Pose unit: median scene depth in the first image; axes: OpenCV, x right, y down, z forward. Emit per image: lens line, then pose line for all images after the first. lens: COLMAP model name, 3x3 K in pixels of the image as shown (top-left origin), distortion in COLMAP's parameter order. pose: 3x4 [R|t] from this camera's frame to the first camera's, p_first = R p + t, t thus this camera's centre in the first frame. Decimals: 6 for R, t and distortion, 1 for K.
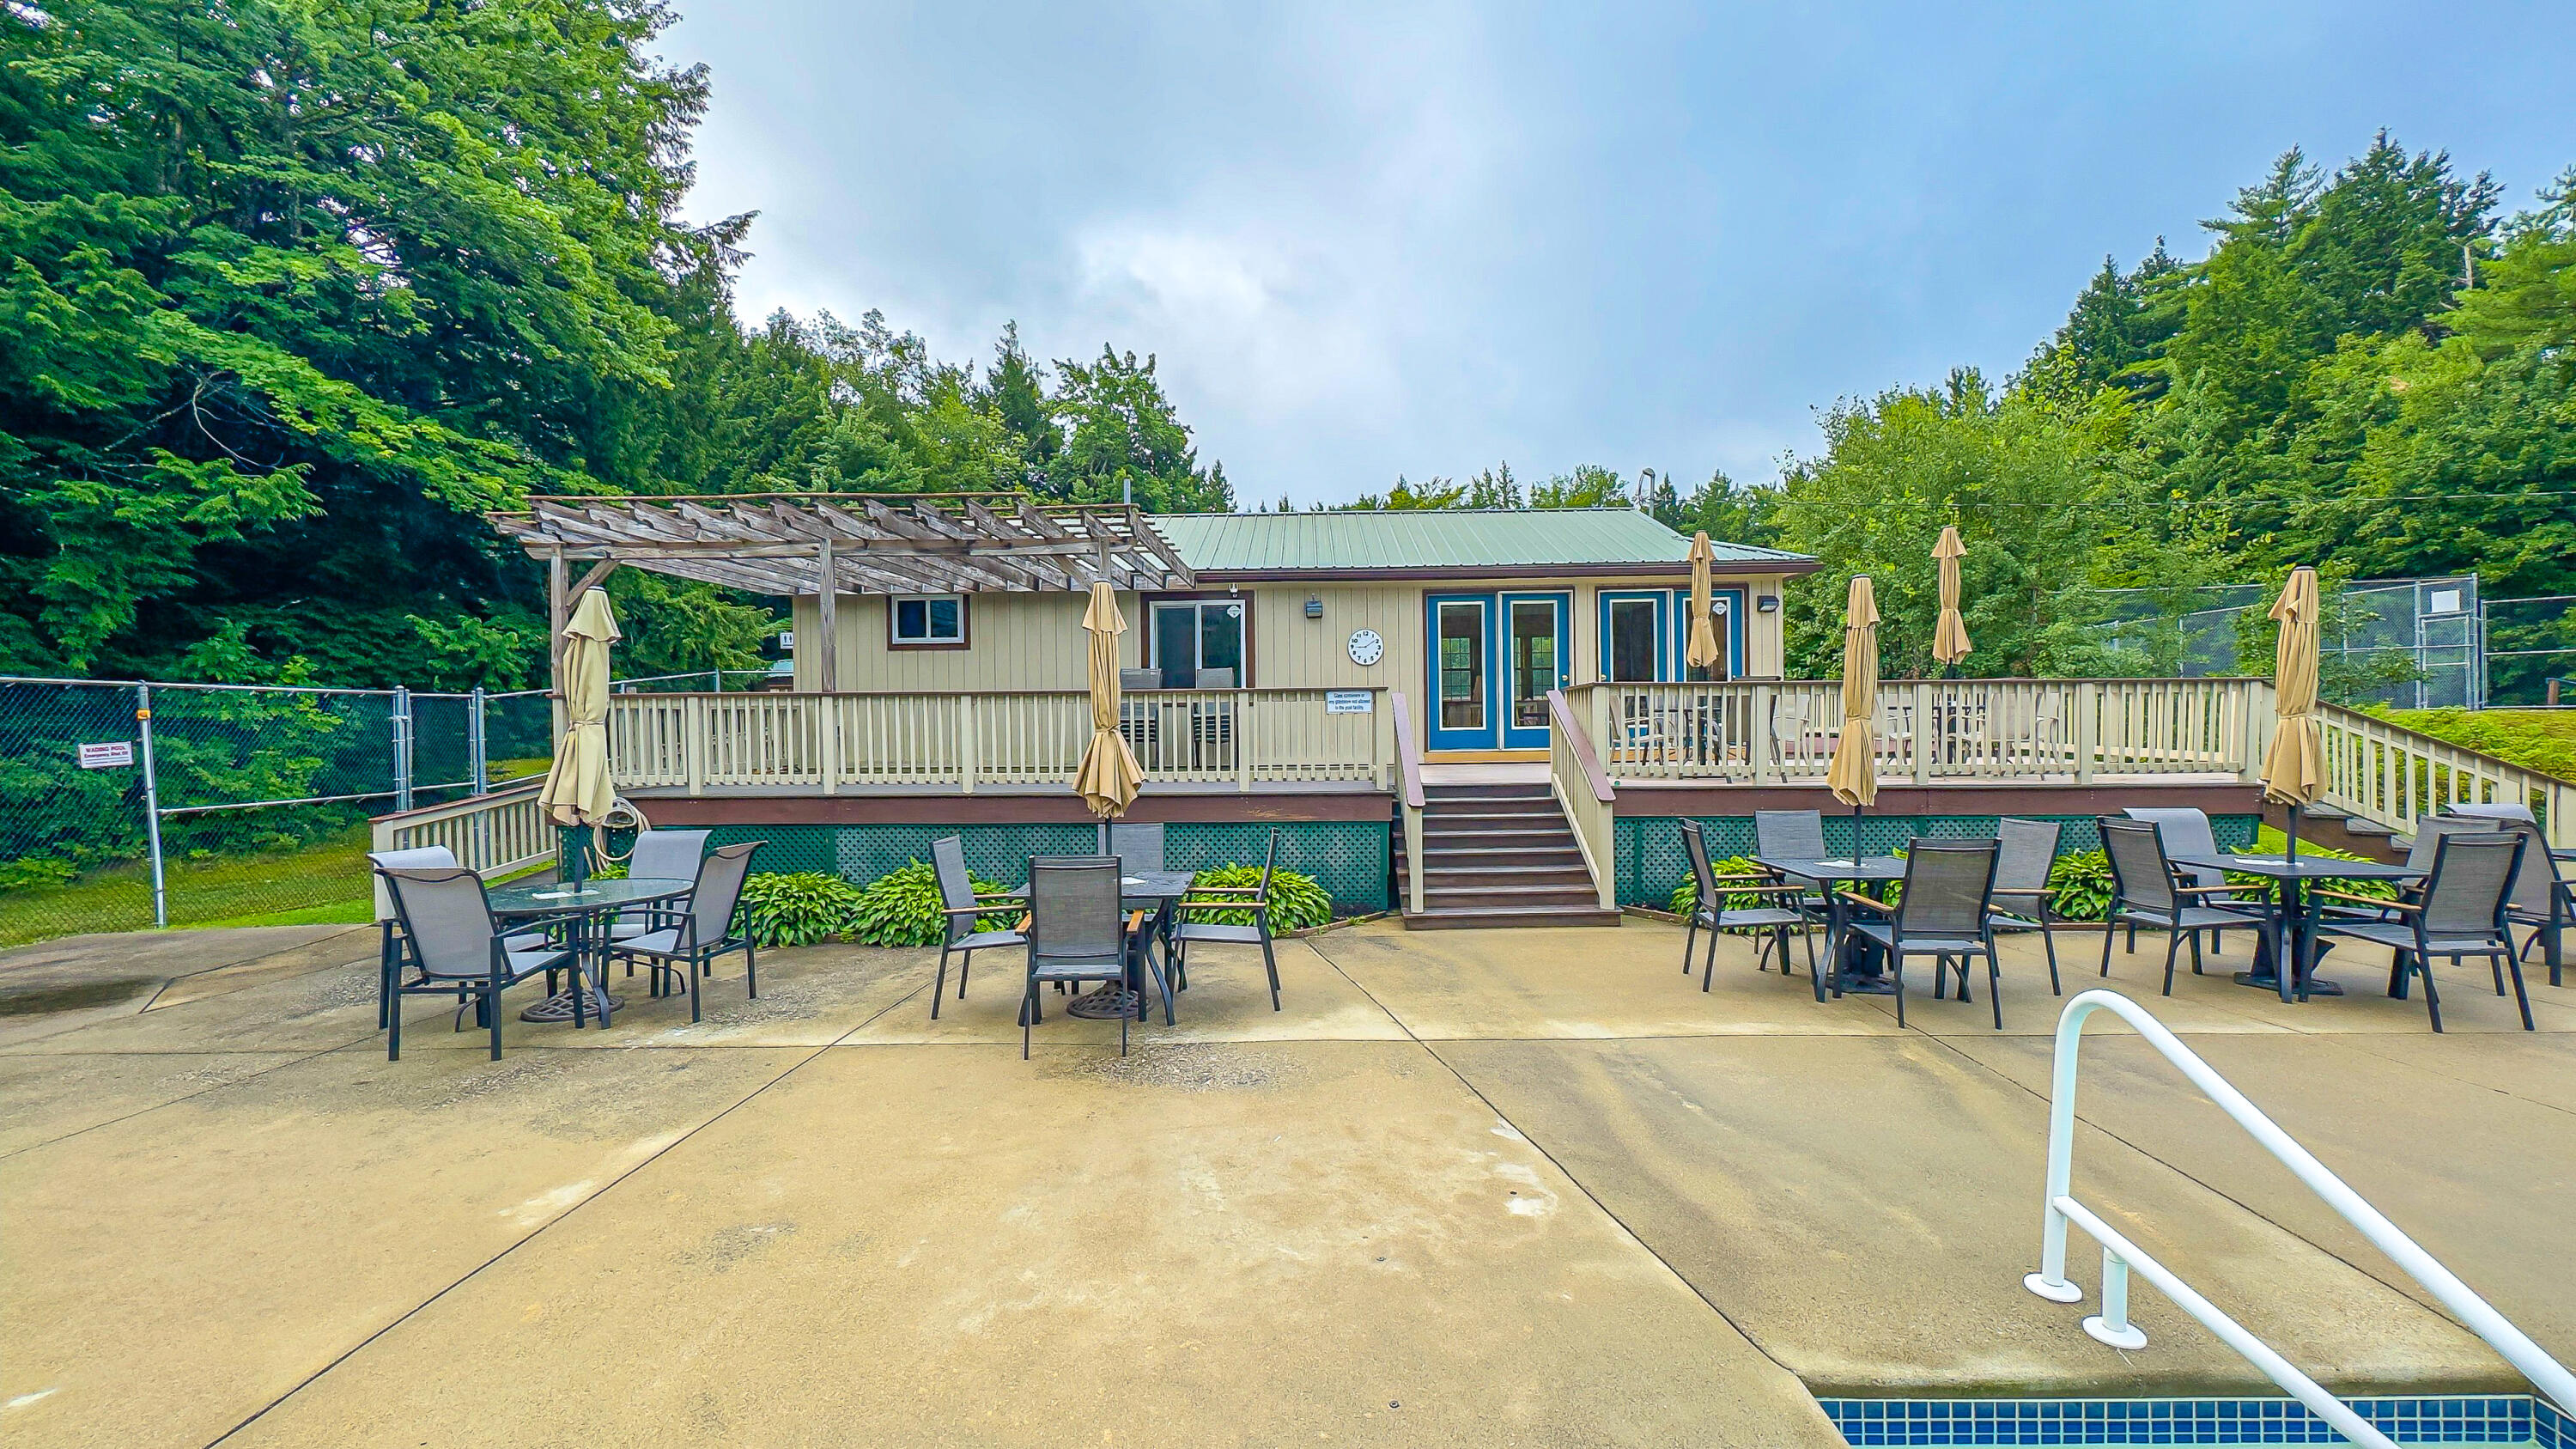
lens RADIAL K [[1038.4, 0, 1288.0], [0, 1038.4, 724.5], [0, 0, 1]] dist [0.000127, 0.000040]
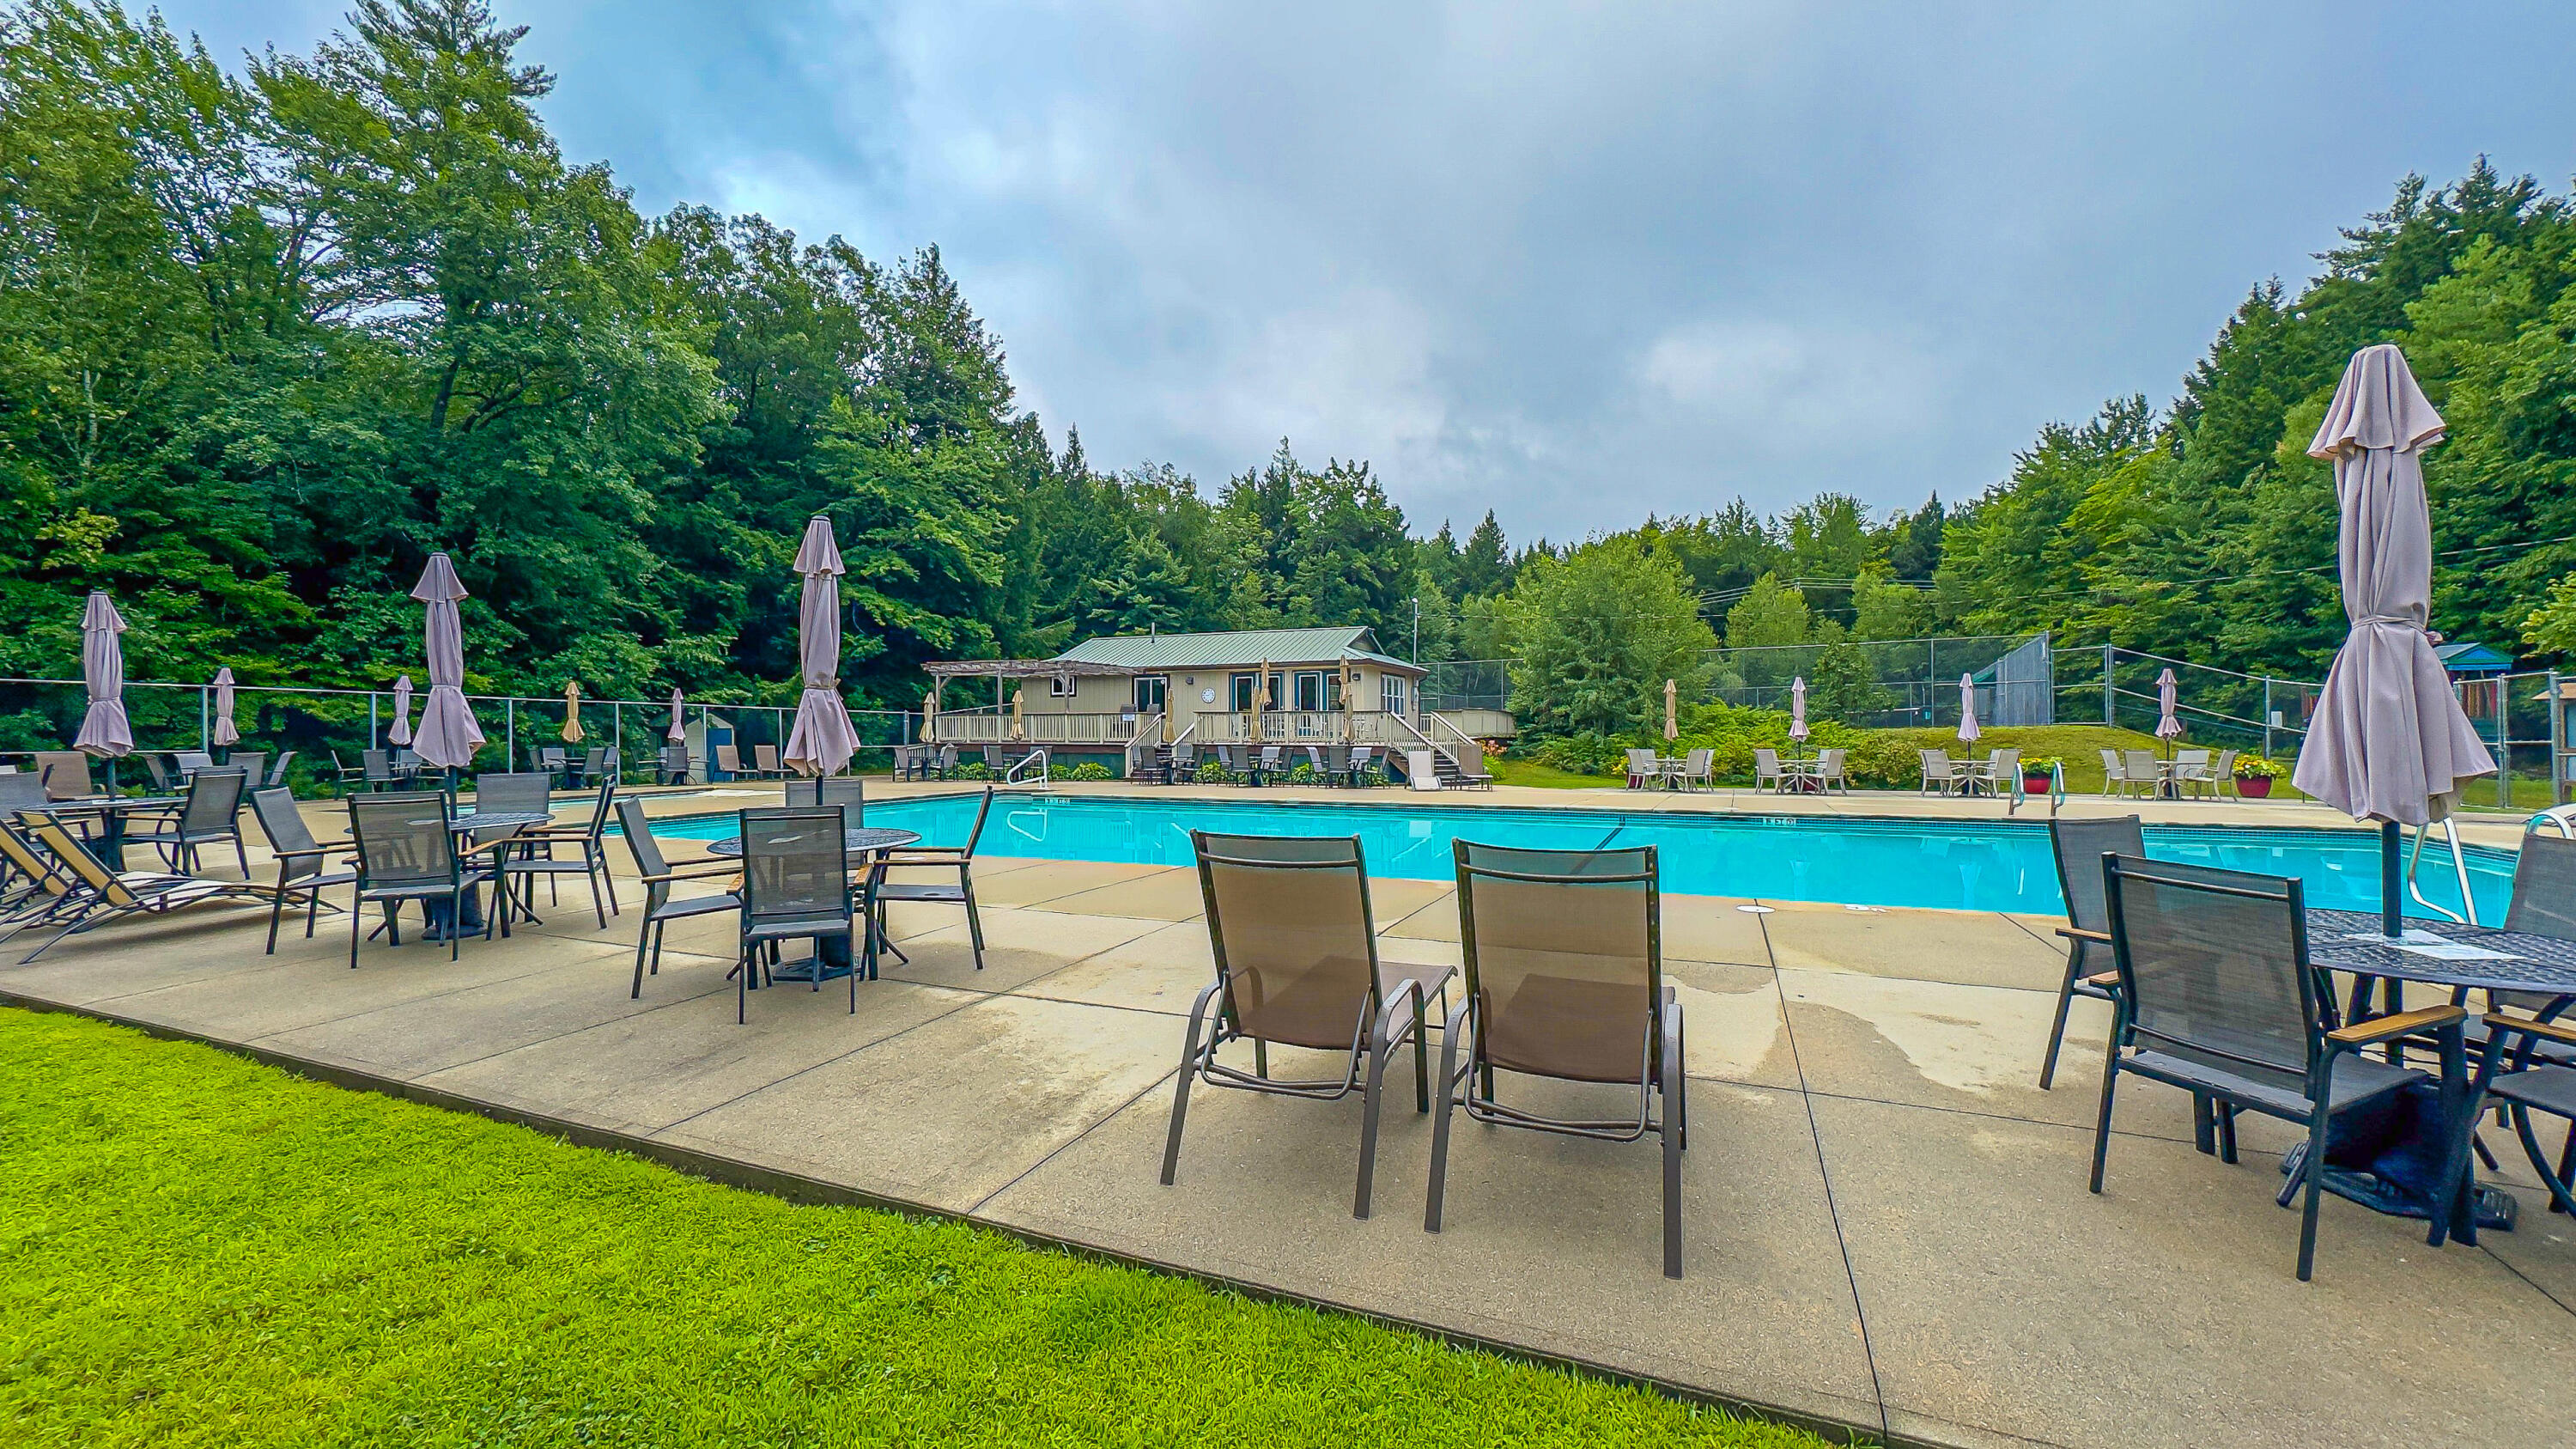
lens RADIAL K [[1024.3, 0, 1288.0], [0, 1024.3, 724.5], [0, 0, 1]] dist [0.000884, 0.000132]
pose [[0.931806, 0.006993, -0.362889, 1.165426], [-0.011493, 0.999881, -0.010245, 0.019721], [0.362775, 0.013717, 0.931776, -1.269015]]
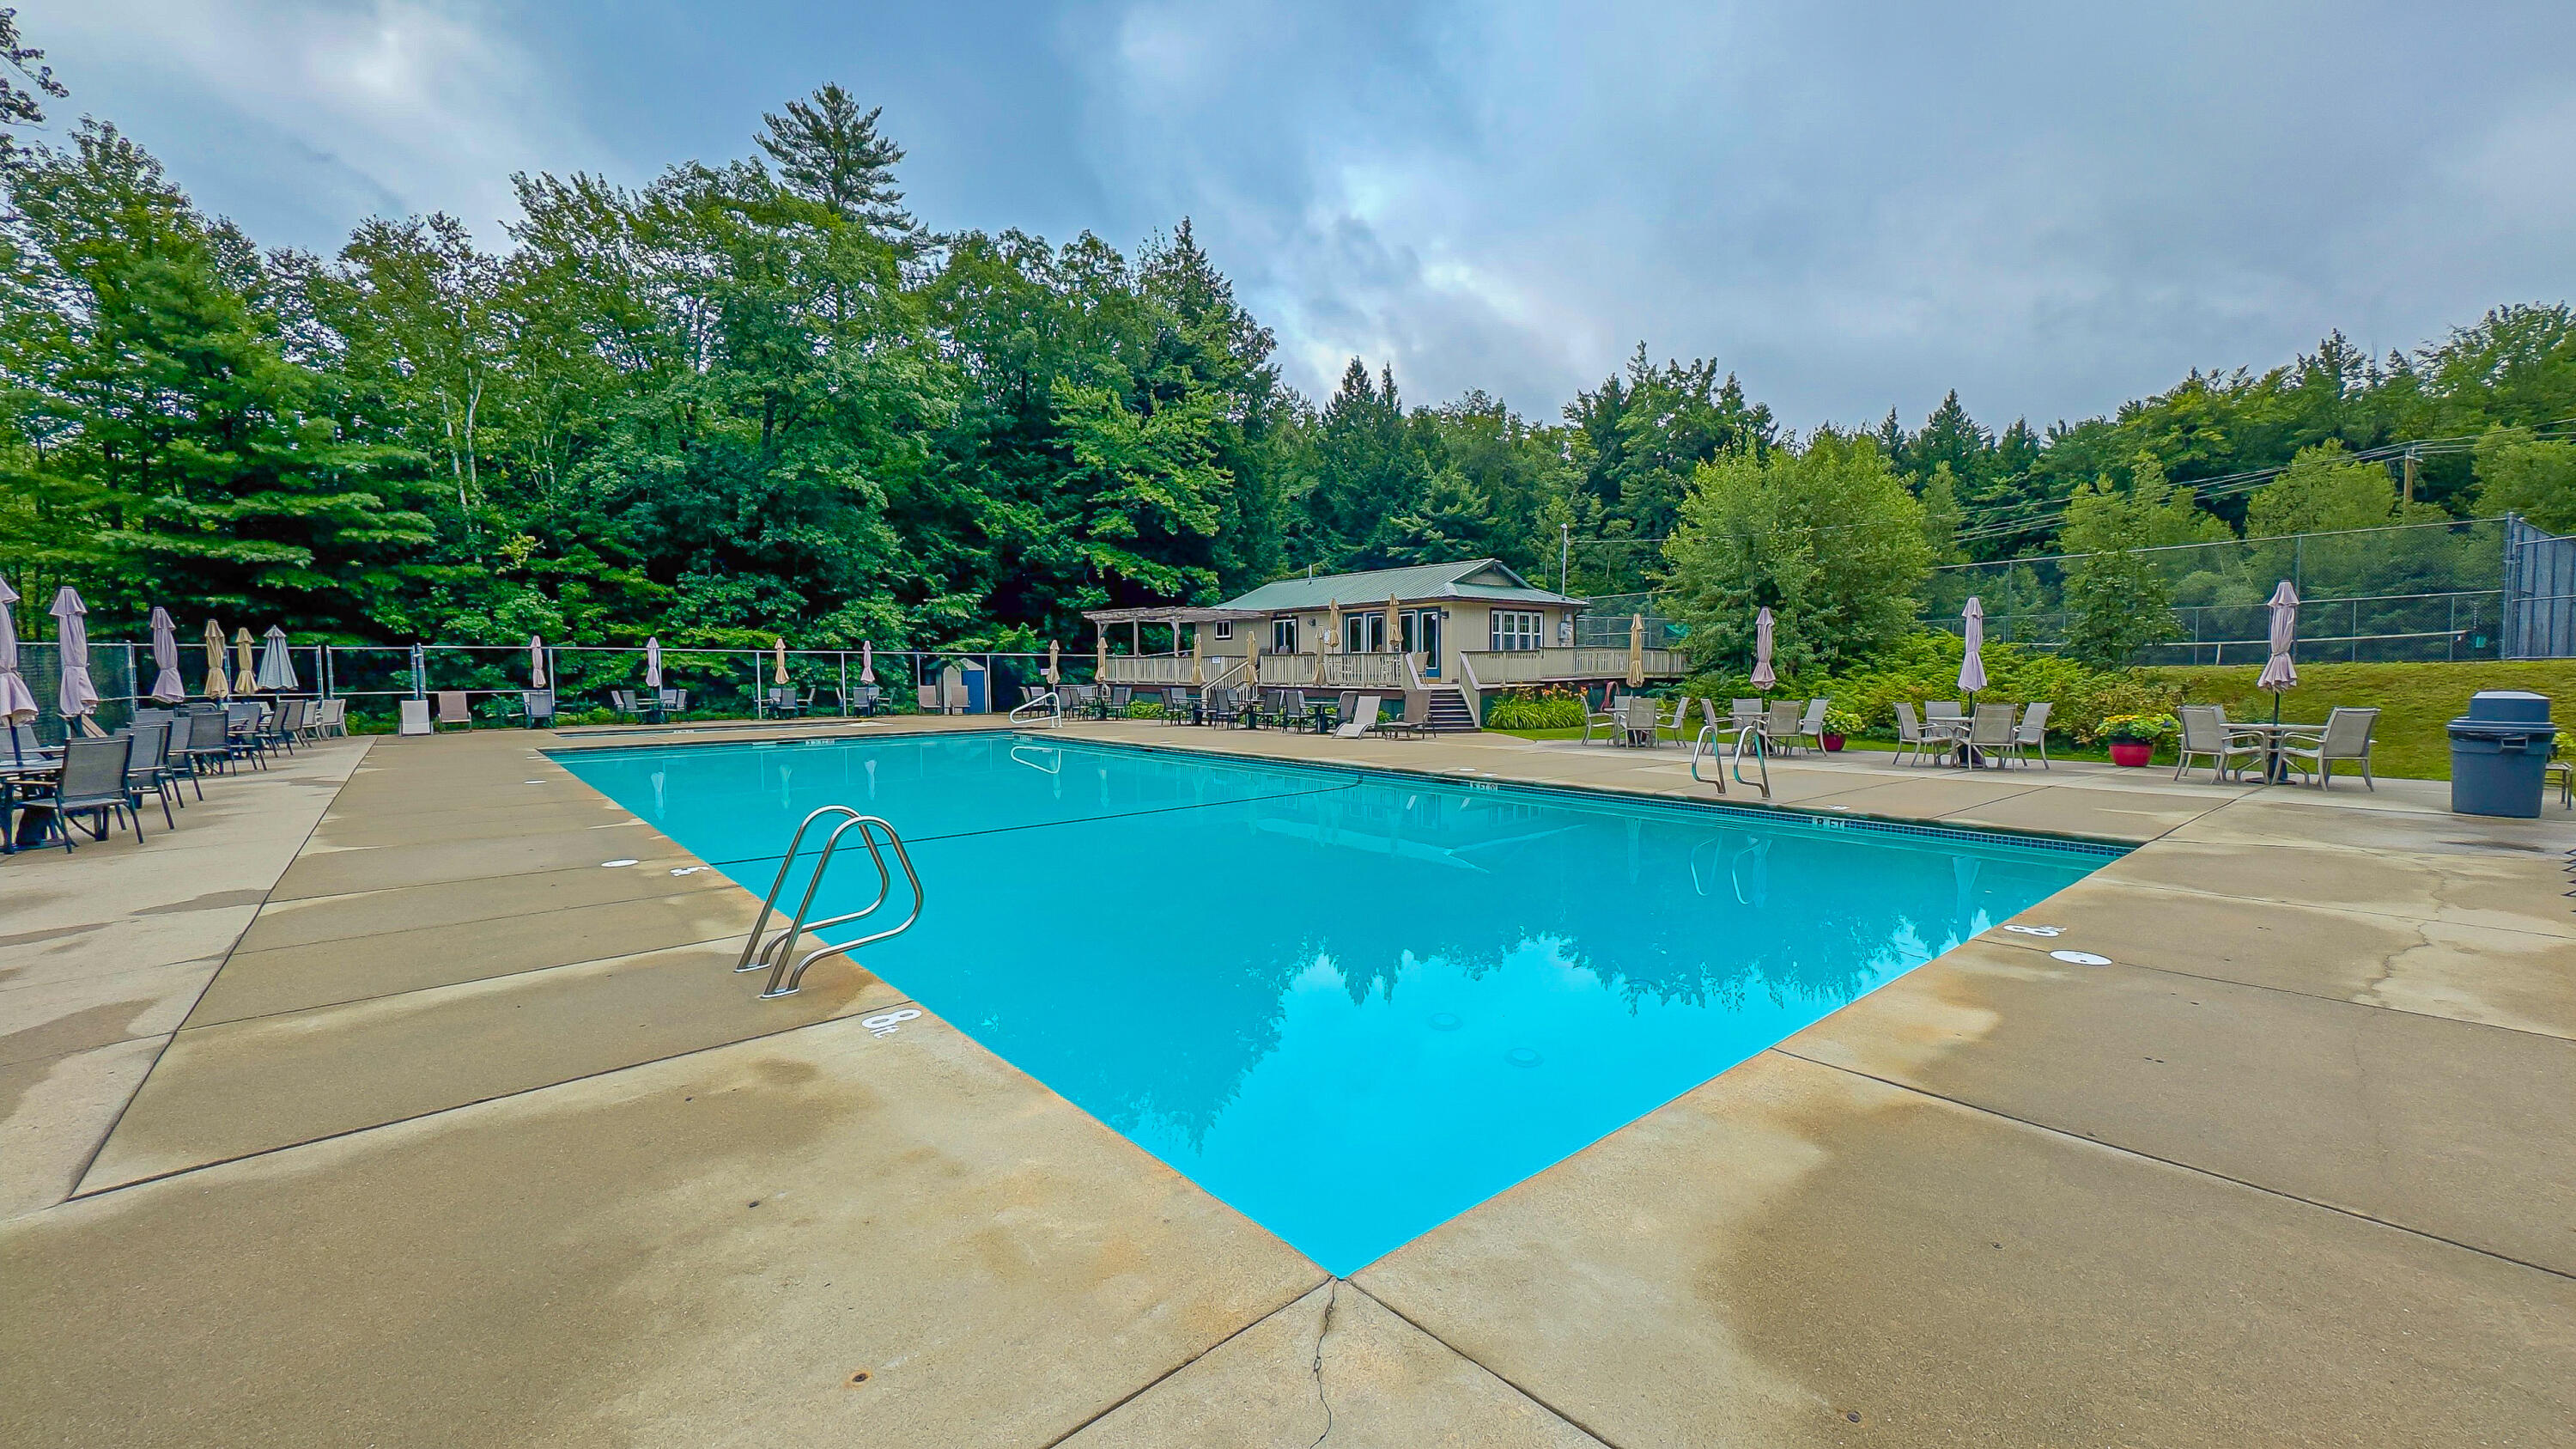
lens RADIAL K [[1038.4, 0, 1288.0], [0, 1038.4, 724.5], [0, 0, 1]] dist [0.000127, 0.000040]
pose [[0.676309, 0.045103, -0.735236, 1.916607], [-0.005119, 0.998387, 0.056538, 0.000580], [0.736600, -0.034474, 0.675450, -0.828708]]
